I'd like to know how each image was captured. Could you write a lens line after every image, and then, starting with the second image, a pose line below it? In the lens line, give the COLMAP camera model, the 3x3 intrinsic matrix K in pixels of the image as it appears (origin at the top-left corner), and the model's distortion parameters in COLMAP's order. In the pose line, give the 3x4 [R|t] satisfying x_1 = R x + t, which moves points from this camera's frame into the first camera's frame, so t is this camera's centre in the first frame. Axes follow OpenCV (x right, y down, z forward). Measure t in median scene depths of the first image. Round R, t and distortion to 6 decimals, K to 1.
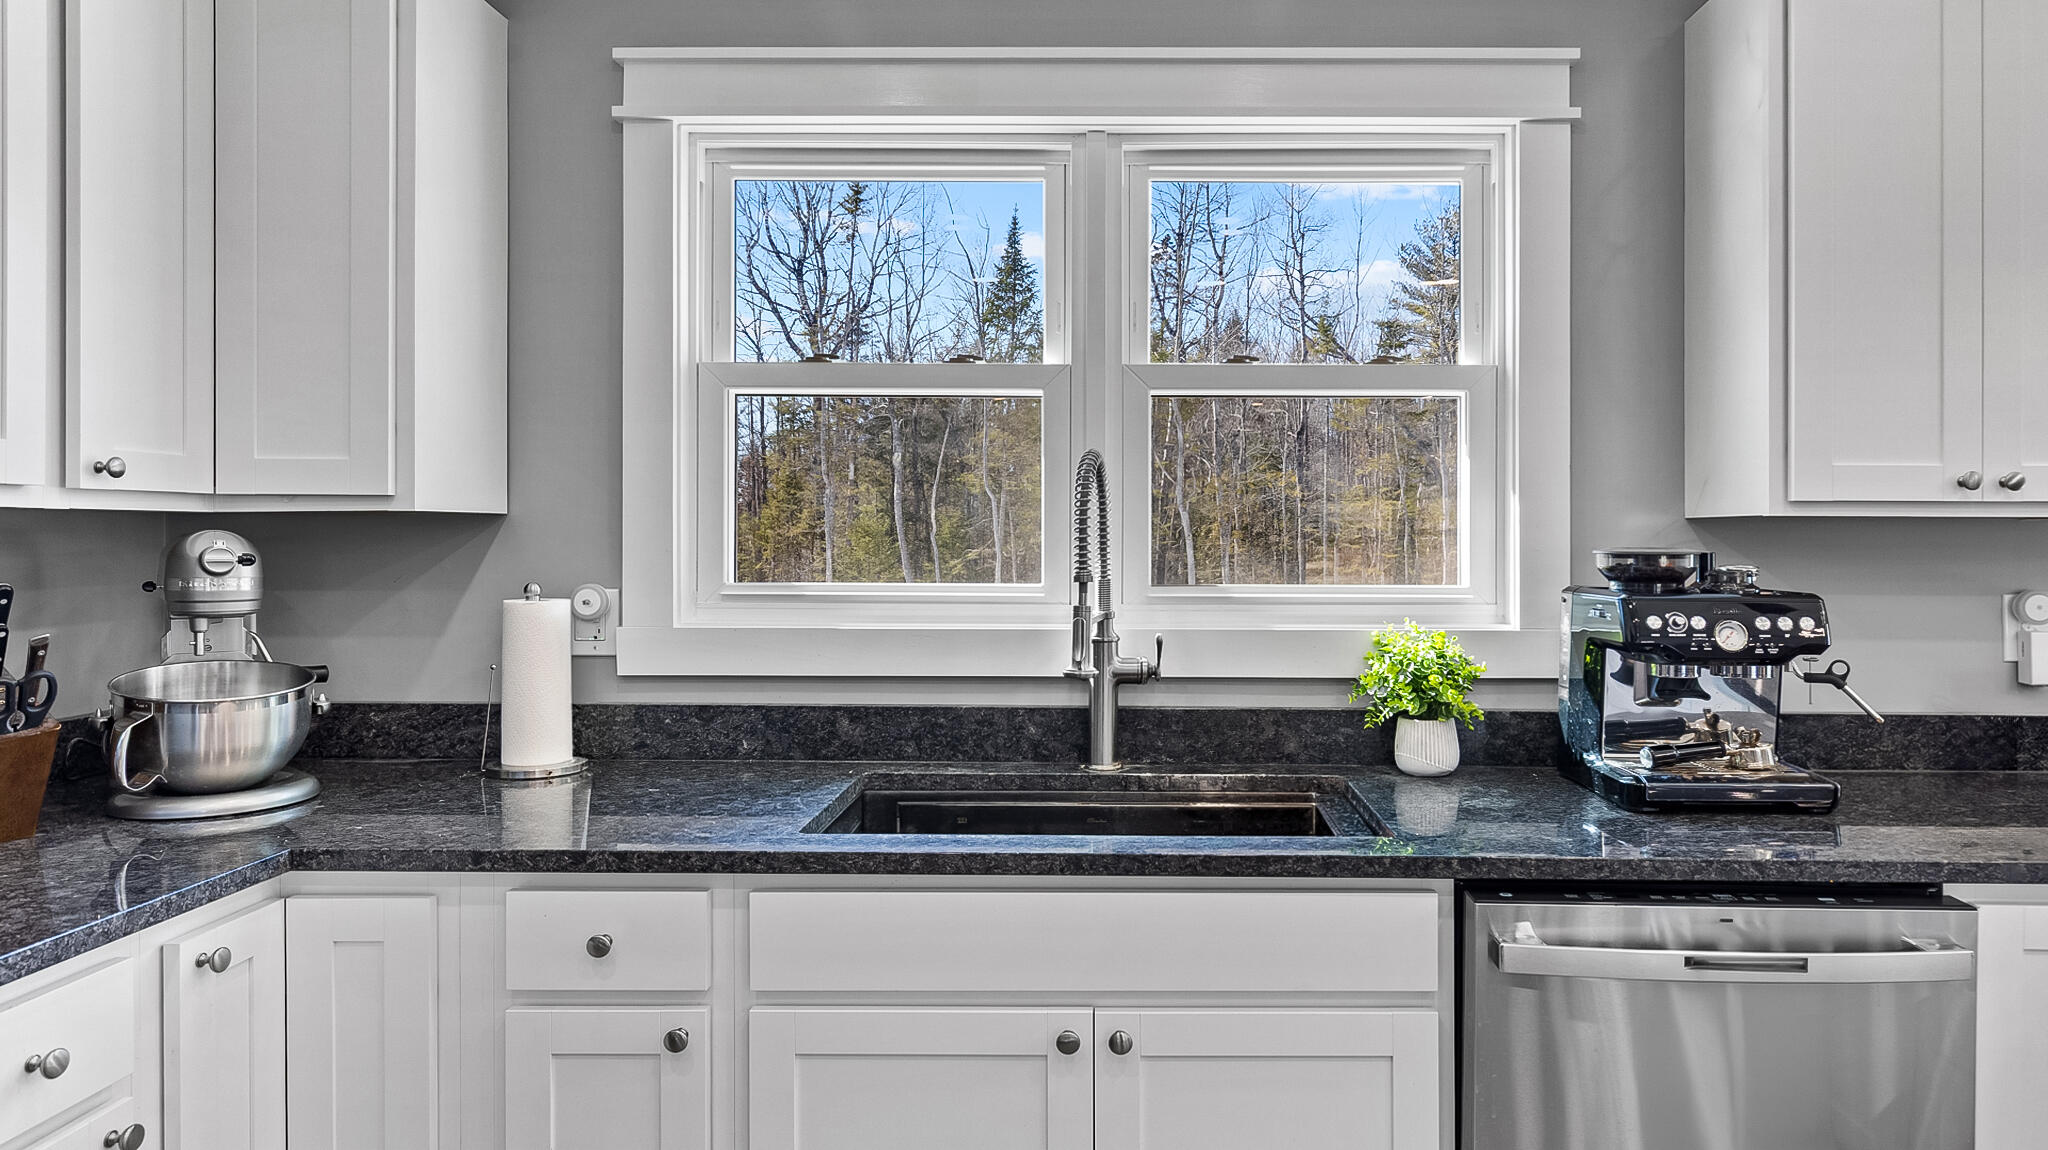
lens RADIAL K [[1204.6, 0, 1031.1], [0, 1204.6, 525.2], [0, 0, 1]] dist [0.020630, -0.000506]
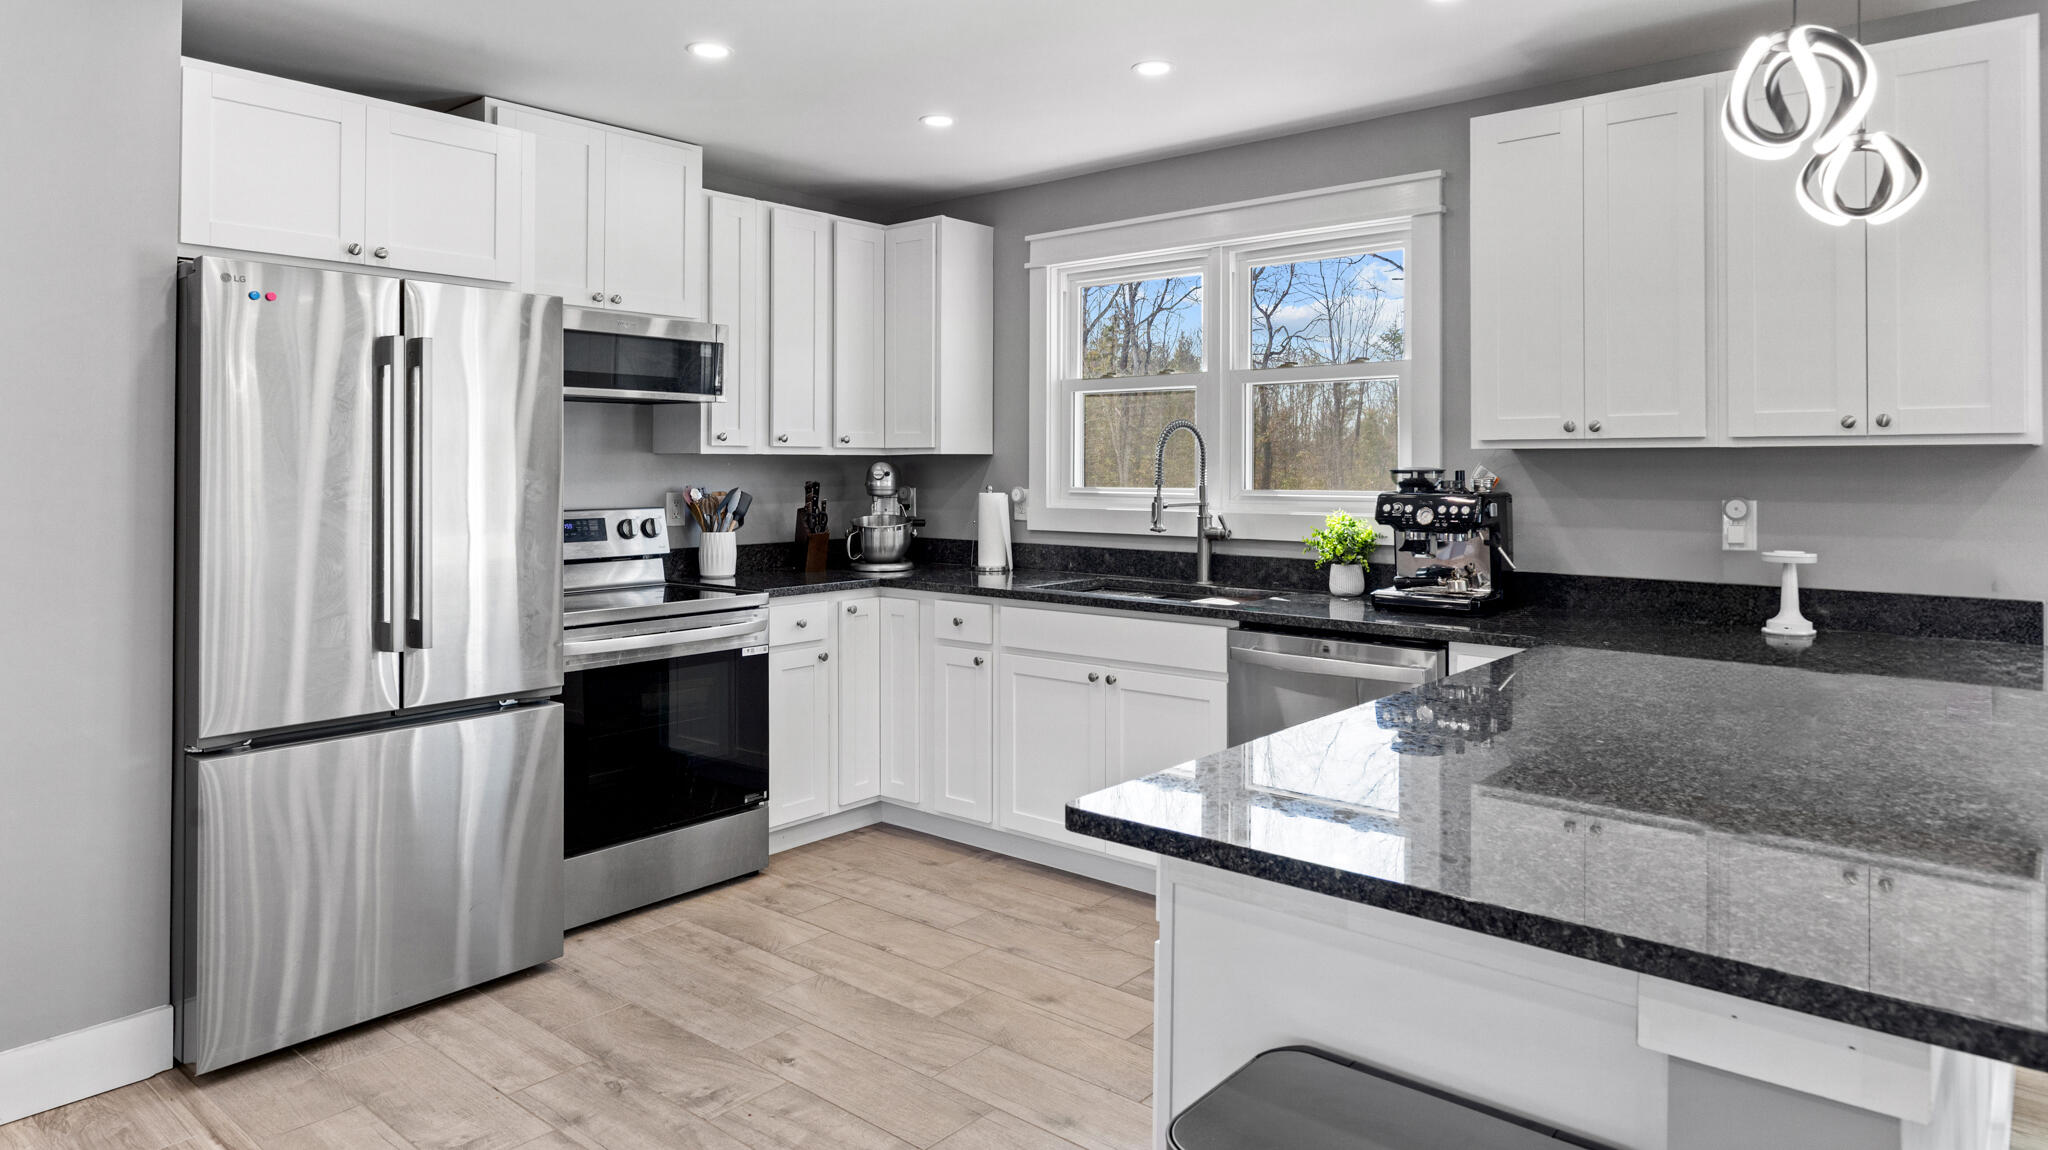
lens RADIAL K [[1204.6, 0, 1031.1], [0, 1204.6, 525.2], [0, 0, 1]] dist [0.020630, -0.000506]
pose [[0.748459, 0.028965, -0.662548, 1.154105], [0.003334, 0.998869, 0.047435, 0.015084], [0.663172, -0.037712, 0.747516, -0.639444]]
